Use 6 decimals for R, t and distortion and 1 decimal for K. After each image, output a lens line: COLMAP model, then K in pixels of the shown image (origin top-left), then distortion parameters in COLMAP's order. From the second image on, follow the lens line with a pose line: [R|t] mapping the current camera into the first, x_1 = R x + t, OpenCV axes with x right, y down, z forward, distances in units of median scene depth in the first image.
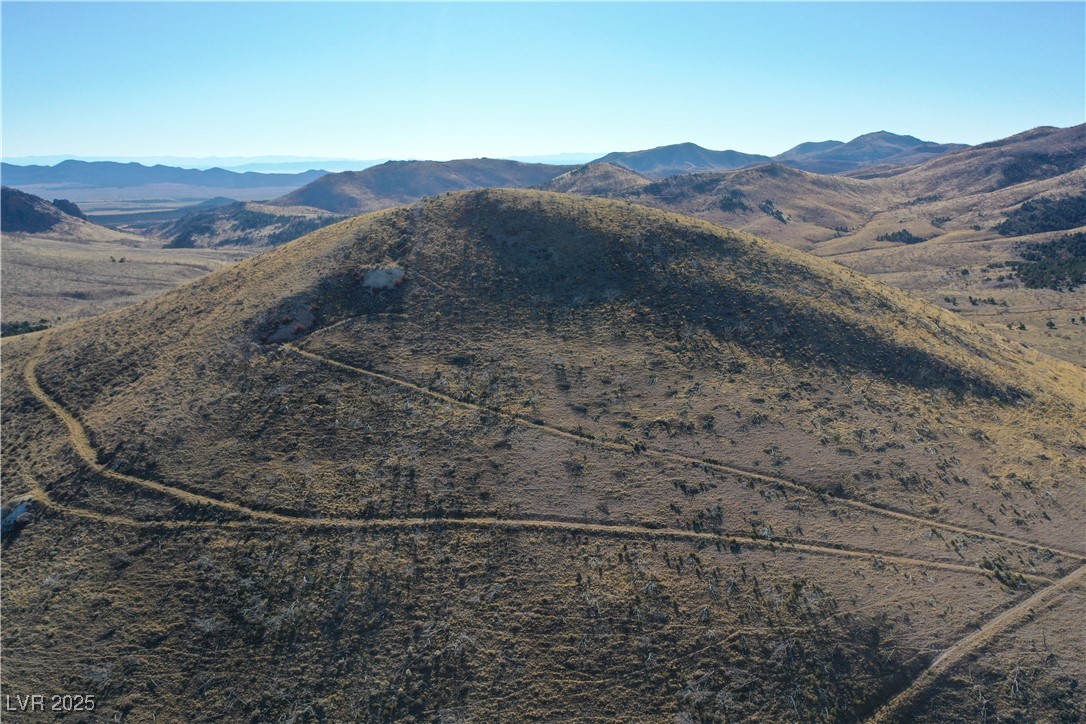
lens RADIAL K [[859.6, 0, 544.2], [0, 859.6, 358.8], [0, 0, 1]] dist [-0.003585, 0.005339]
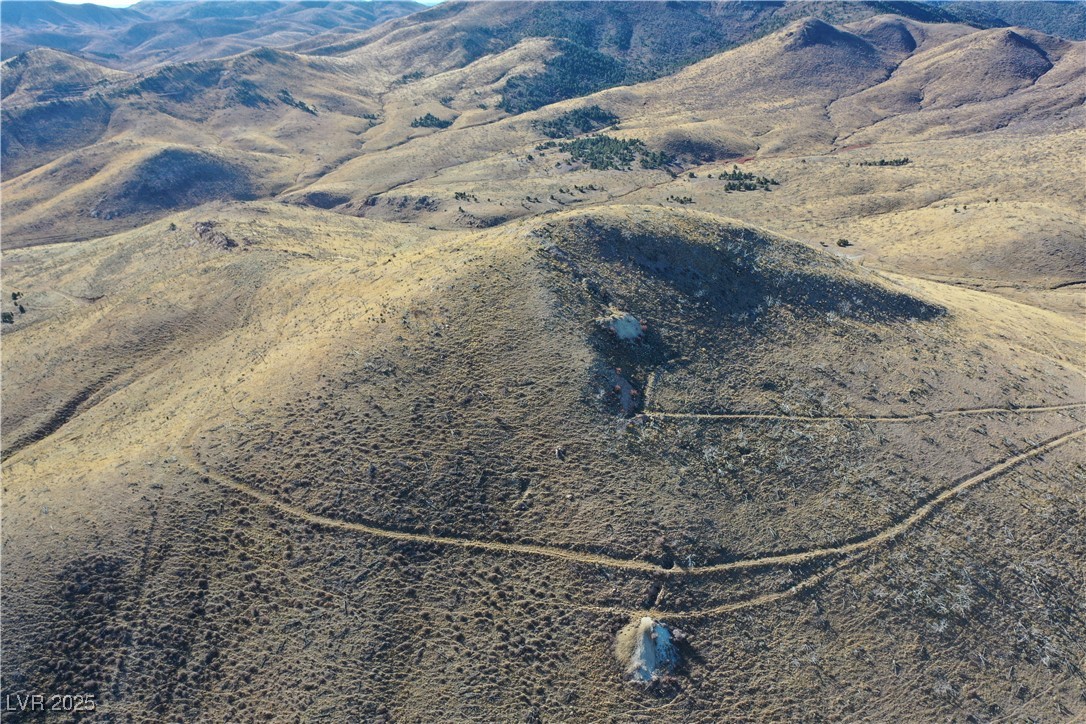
lens RADIAL K [[859.6, 0, 542.3], [0, 859.6, 361.6], [0, 0, 1]] dist [-0.003585, 0.005339]
pose [[0.762312, -0.259555, 0.592884, -1.288638], [0.155535, 0.962685, 0.221465, -0.429655], [-0.628243, -0.076611, 0.774236, 0.258804]]
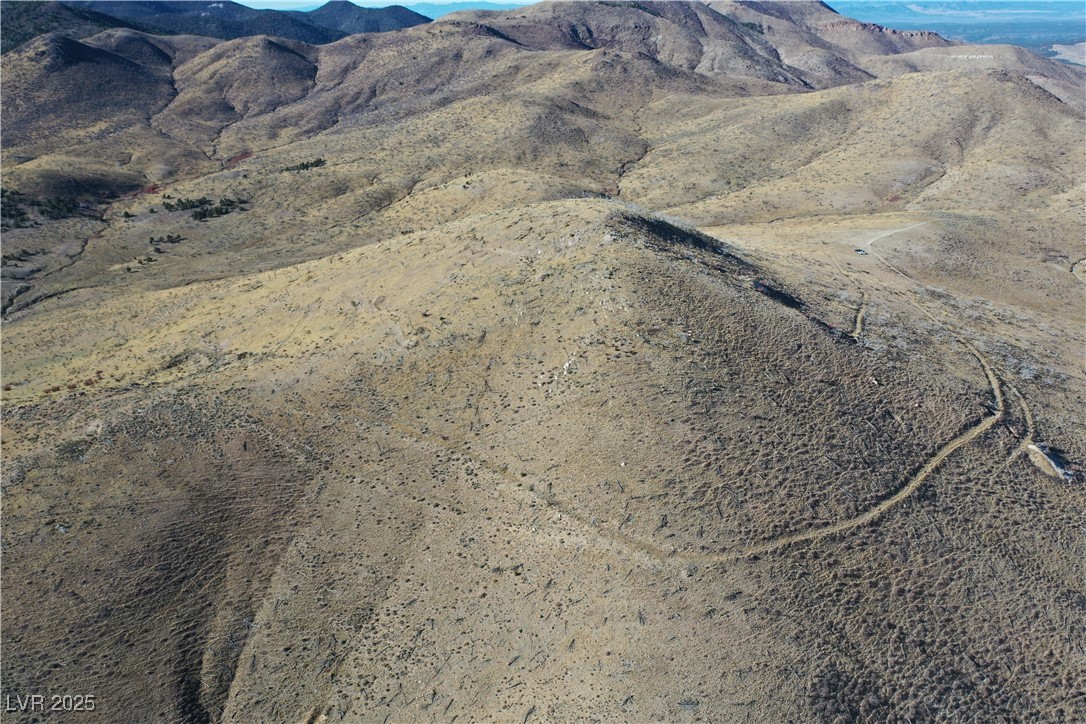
lens RADIAL K [[859.6, 0, 541.8], [0, 859.6, 365.7], [0, 0, 1]] dist [-0.003585, 0.005339]
pose [[-0.102067, -0.391472, 0.914512, -1.859280], [0.246000, 0.880828, 0.404508, -0.794775], [-0.963881, 0.266257, 0.006398, 1.805318]]
